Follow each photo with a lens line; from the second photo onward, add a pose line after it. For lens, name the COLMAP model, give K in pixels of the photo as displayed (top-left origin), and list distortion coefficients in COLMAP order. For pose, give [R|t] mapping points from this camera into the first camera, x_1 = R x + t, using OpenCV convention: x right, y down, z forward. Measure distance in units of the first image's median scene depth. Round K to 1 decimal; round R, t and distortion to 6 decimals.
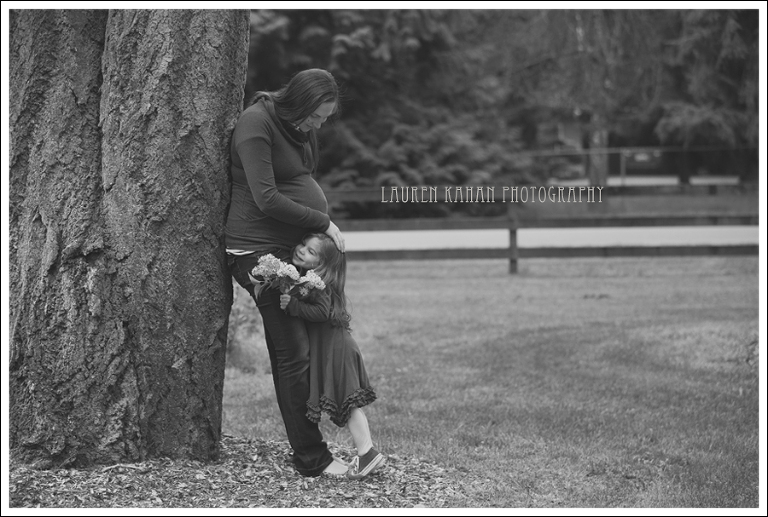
lens RADIAL K [[1892.8, 0, 388.3], [0, 1892.8, 255.2], [0, 0, 1]] dist [-0.109316, 0.000000]
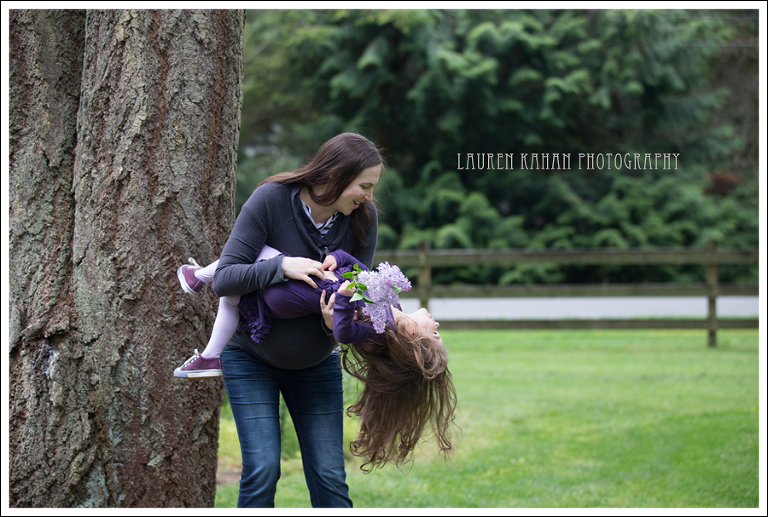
lens RADIAL K [[2055.4, 0, 360.1], [0, 2055.4, 284.6], [0, 0, 1]] dist [-0.113236, 0.000000]
pose [[0.990152, 0.010117, -0.139628, 0.115490], [-0.012245, 0.999821, -0.014391, -0.012280], [0.139457, 0.015959, 0.990099, 0.062057]]
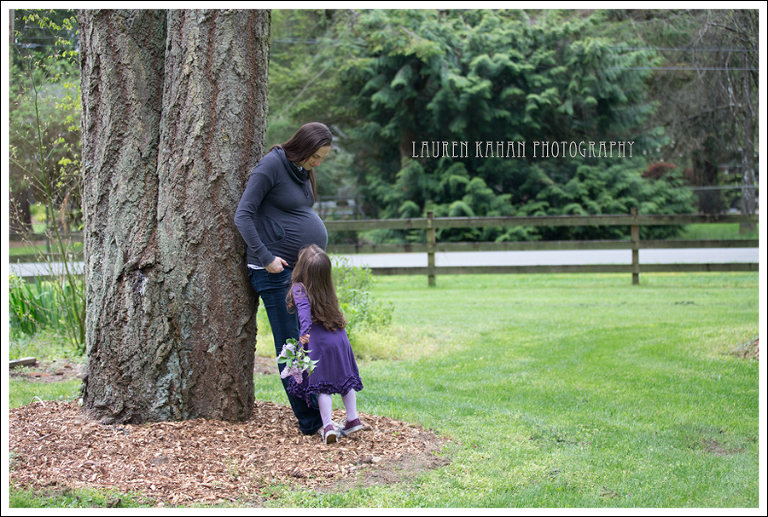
lens RADIAL K [[1522.2, 0, 396.3], [0, 1522.2, 276.9], [0, 0, 1]] dist [-0.250617, 0.000000]
pose [[0.989405, 0.004820, -0.145101, 0.173936], [-0.004080, 0.999977, 0.005402, -0.000506], [0.145123, -0.004753, 0.989402, -0.051026]]
